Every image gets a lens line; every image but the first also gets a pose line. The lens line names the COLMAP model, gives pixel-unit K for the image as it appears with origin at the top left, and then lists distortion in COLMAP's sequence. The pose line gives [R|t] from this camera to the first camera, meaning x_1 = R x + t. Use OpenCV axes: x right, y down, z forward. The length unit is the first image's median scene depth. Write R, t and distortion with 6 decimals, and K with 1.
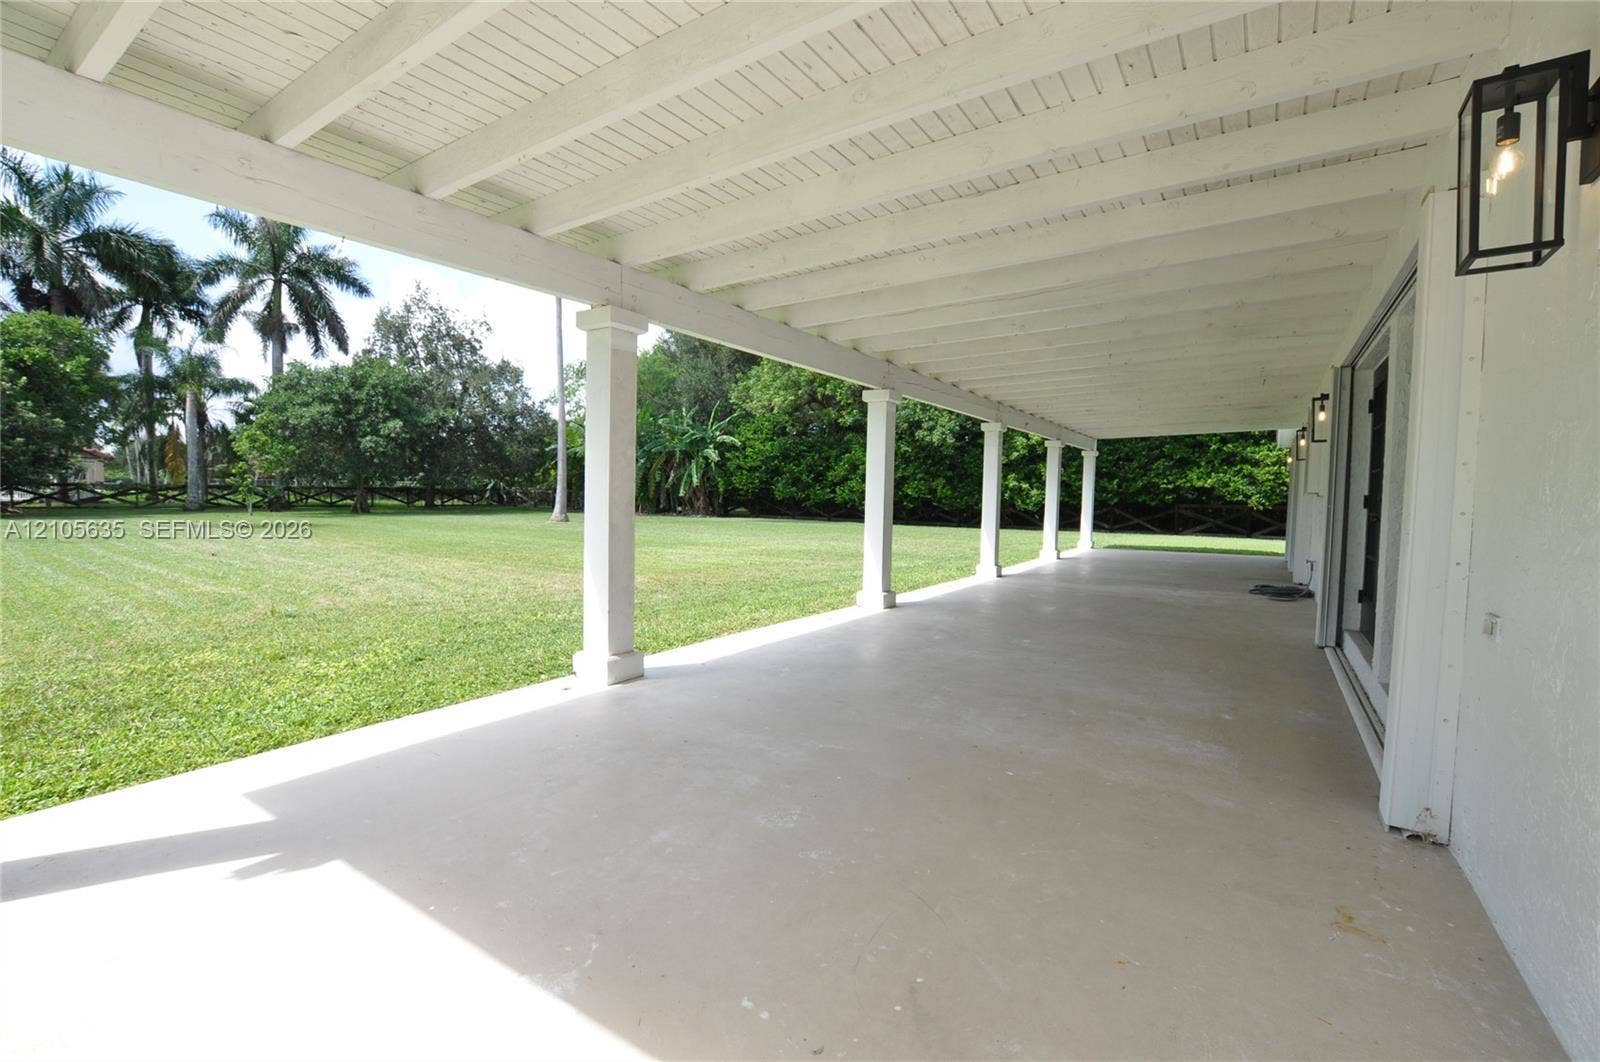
lens RADIAL K [[691.3, 0, 800.0], [0, 691.3, 531.0], [0, 0, 1]] dist [-0.024249, 0.000002]
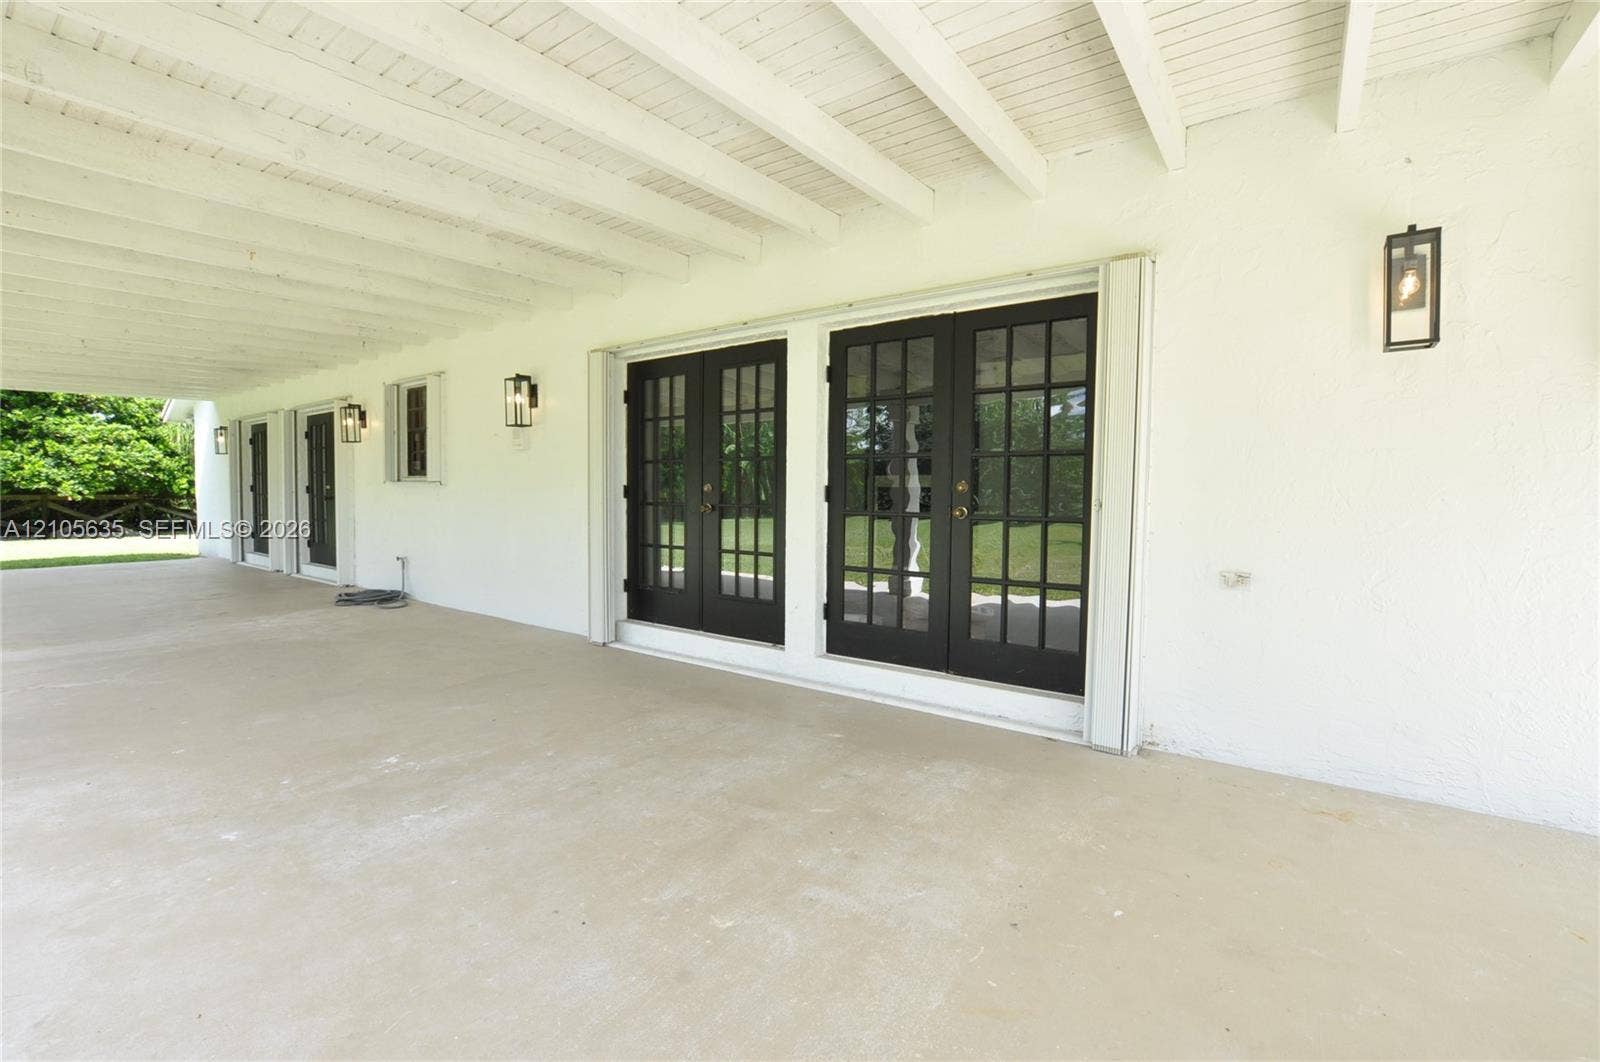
lens RADIAL K [[691.3, 0, 800.0], [0, 691.3, 531.0], [0, 0, 1]] dist [-0.024249, 0.000002]
pose [[0.043423, -0.066398, 0.996848, -0.043938], [0.044281, 0.996936, 0.064475, -0.009638], [-0.998075, 0.041342, 0.046230, 0.159604]]
